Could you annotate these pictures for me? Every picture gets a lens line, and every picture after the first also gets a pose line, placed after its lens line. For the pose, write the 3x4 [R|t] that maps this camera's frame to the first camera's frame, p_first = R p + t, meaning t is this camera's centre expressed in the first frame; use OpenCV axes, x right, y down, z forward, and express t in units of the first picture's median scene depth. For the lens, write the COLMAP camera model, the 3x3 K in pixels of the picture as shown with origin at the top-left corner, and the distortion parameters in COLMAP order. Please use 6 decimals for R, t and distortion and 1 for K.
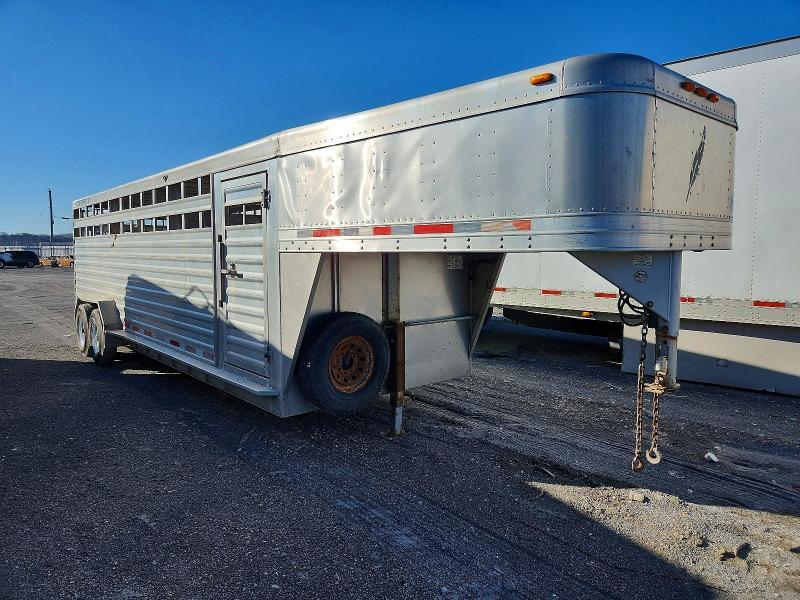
lens RADIAL K [[554.2, 0, 398.8], [0, 554.2, 295.6], [0, 0, 1]] dist [0.051687, -0.025122]
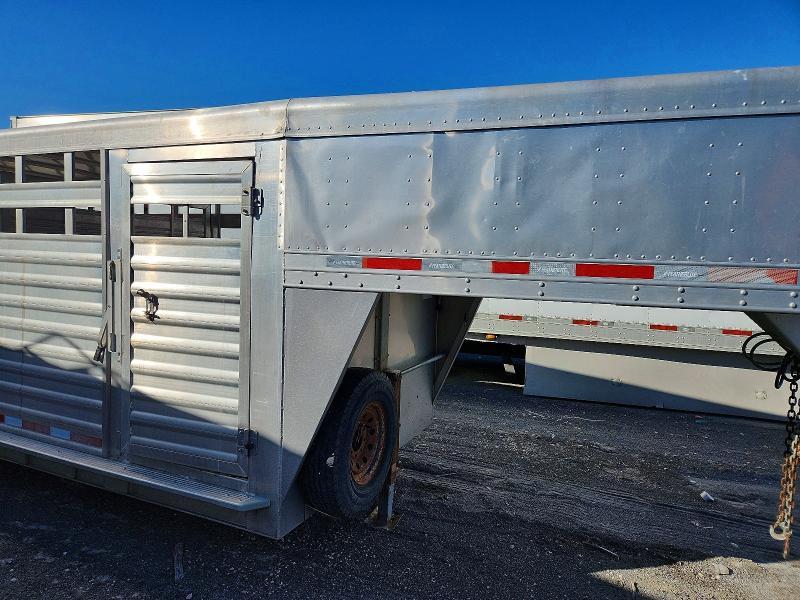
lens RADIAL K [[554.2, 0, 400.9], [0, 554.2, 302.8], [0, 0, 1]] dist [0.051687, -0.025122]
pose [[0.906346, -0.006448, 0.422487, -0.339859], [0.000997, 0.999913, 0.013122, -0.063527], [-0.422535, -0.011472, 0.906274, 0.333644]]
